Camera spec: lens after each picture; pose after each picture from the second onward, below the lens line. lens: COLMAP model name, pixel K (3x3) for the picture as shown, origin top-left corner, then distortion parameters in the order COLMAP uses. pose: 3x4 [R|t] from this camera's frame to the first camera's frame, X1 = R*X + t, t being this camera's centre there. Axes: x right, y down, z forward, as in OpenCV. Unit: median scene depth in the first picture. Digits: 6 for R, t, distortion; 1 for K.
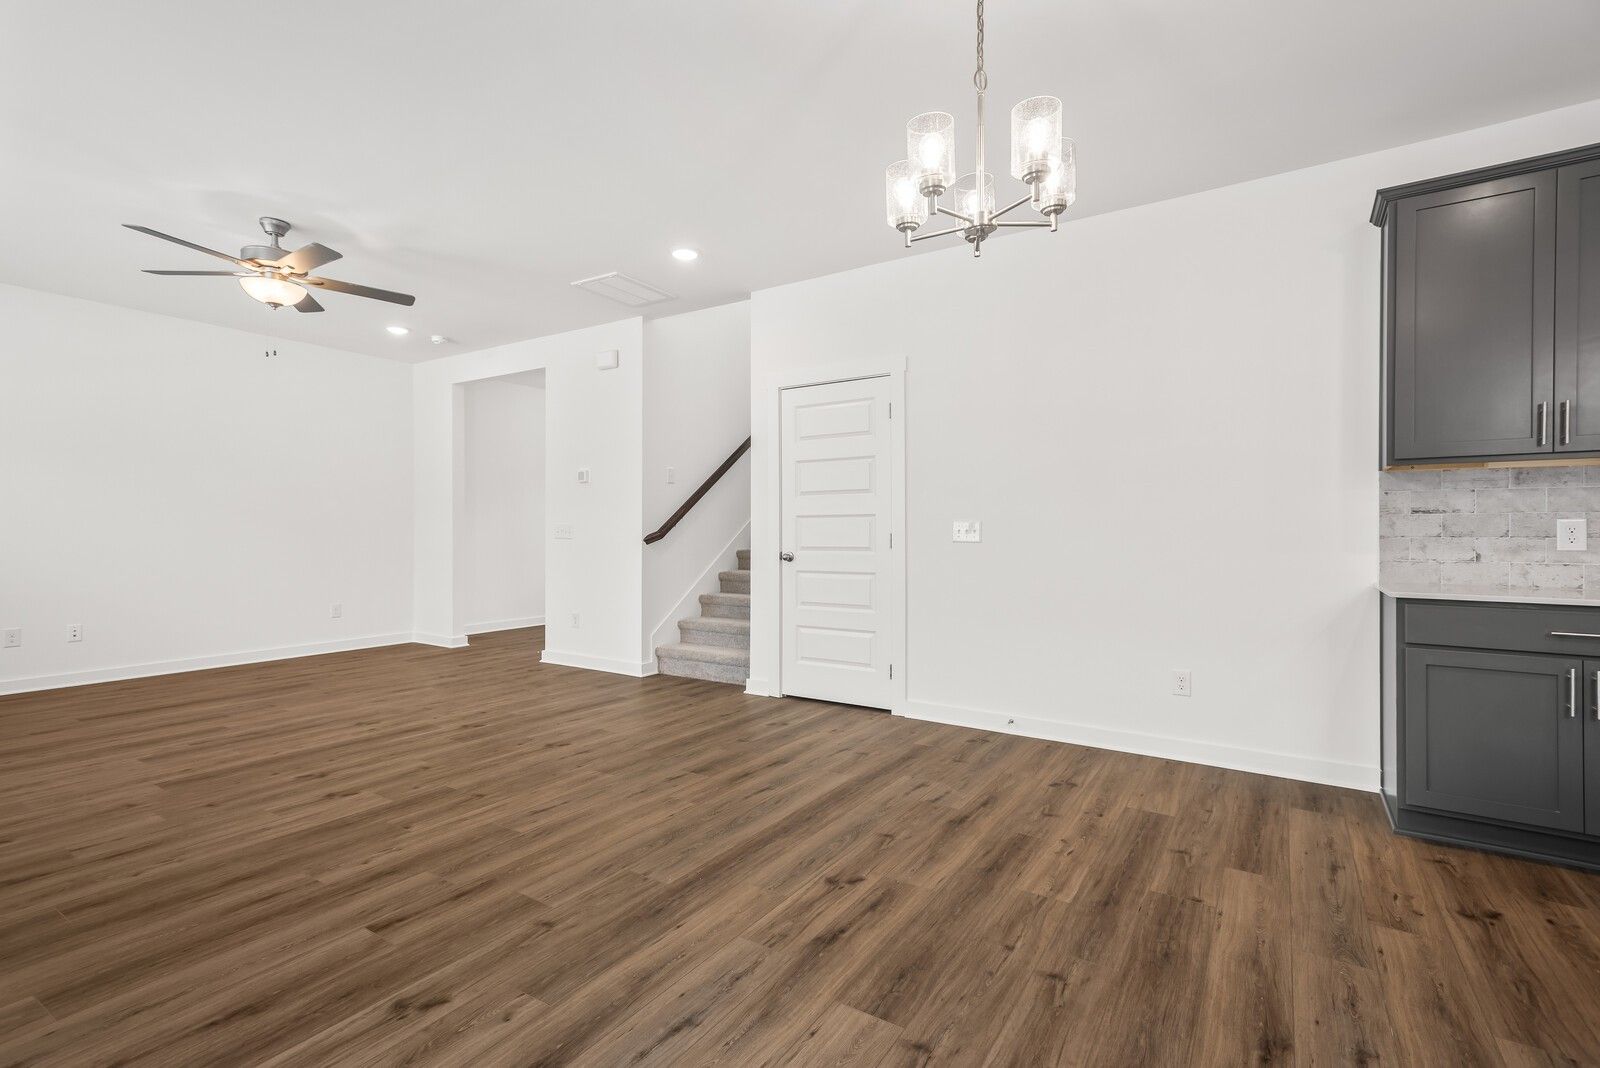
lens RADIAL K [[740.8, 0, 794.2], [0, 740.8, 532.3], [0, 0, 1]] dist [0.004086, 0.000365]
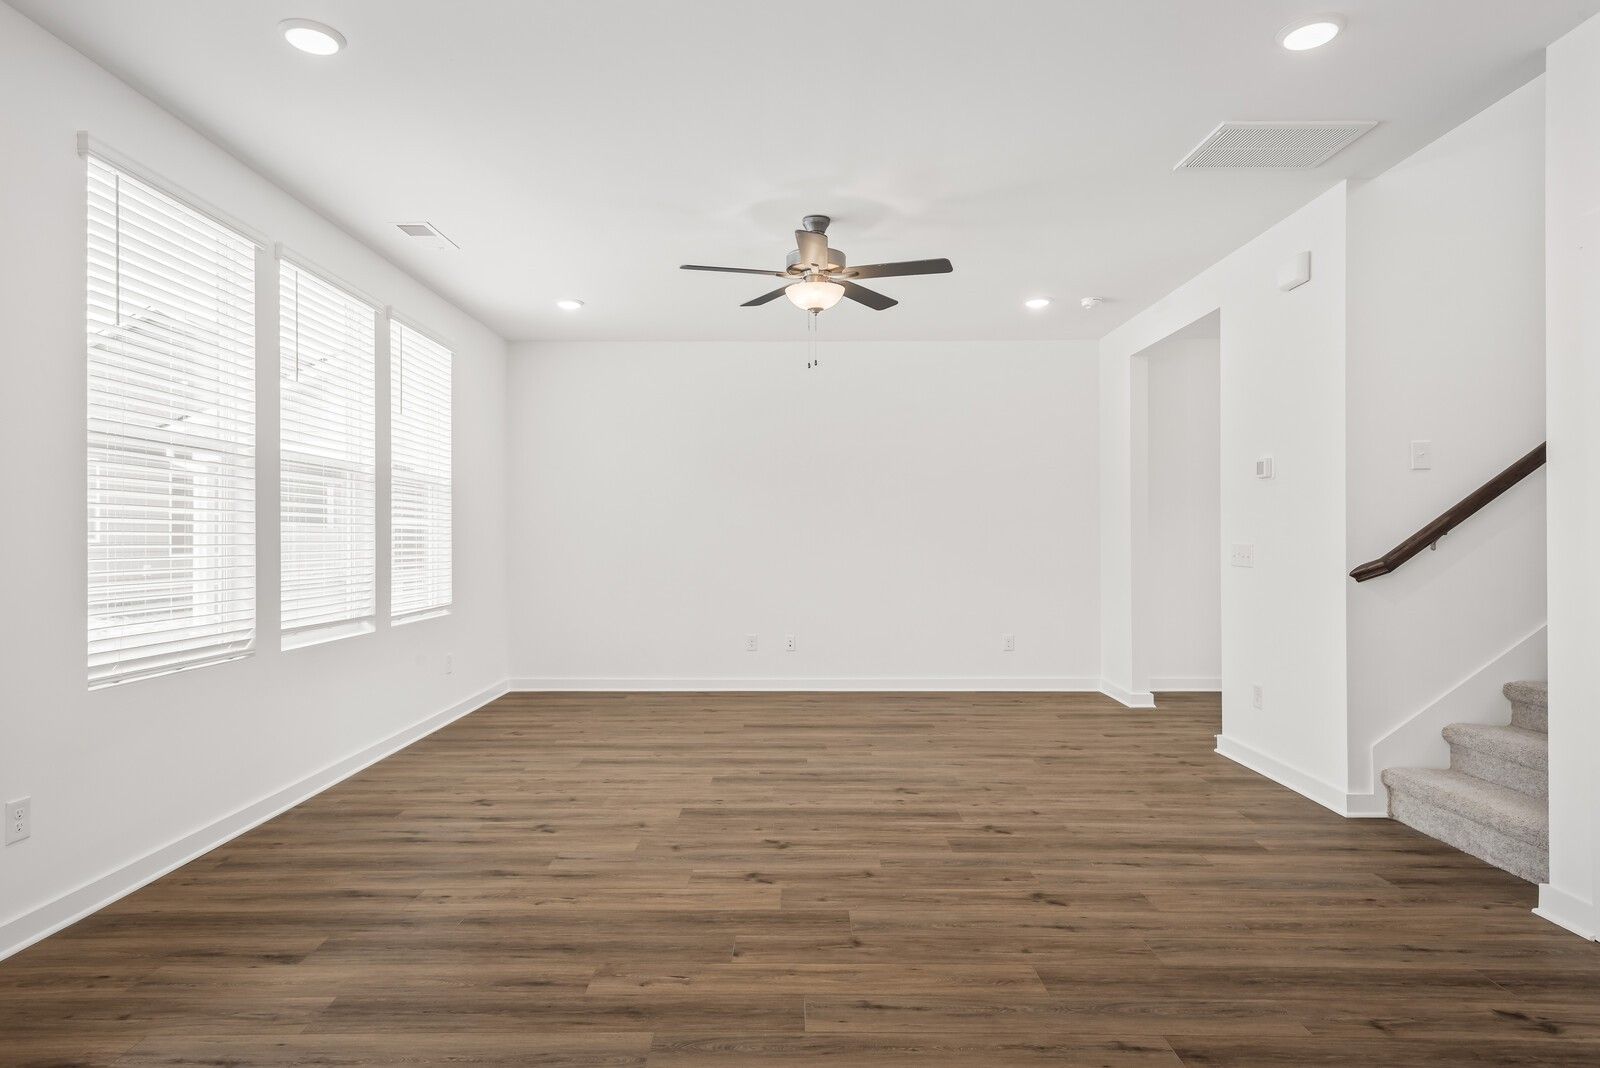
lens RADIAL K [[889.7, 0, 790.2], [0, 889.7, 537.6], [0, 0, 1]] dist [0.021318, -0.002017]
pose [[0.537155, -0.004999, -0.843468, 0.194070], [0.001798, 0.999987, -0.004782, -0.020206], [0.843481, 0.001052, 0.537157, 0.362290]]
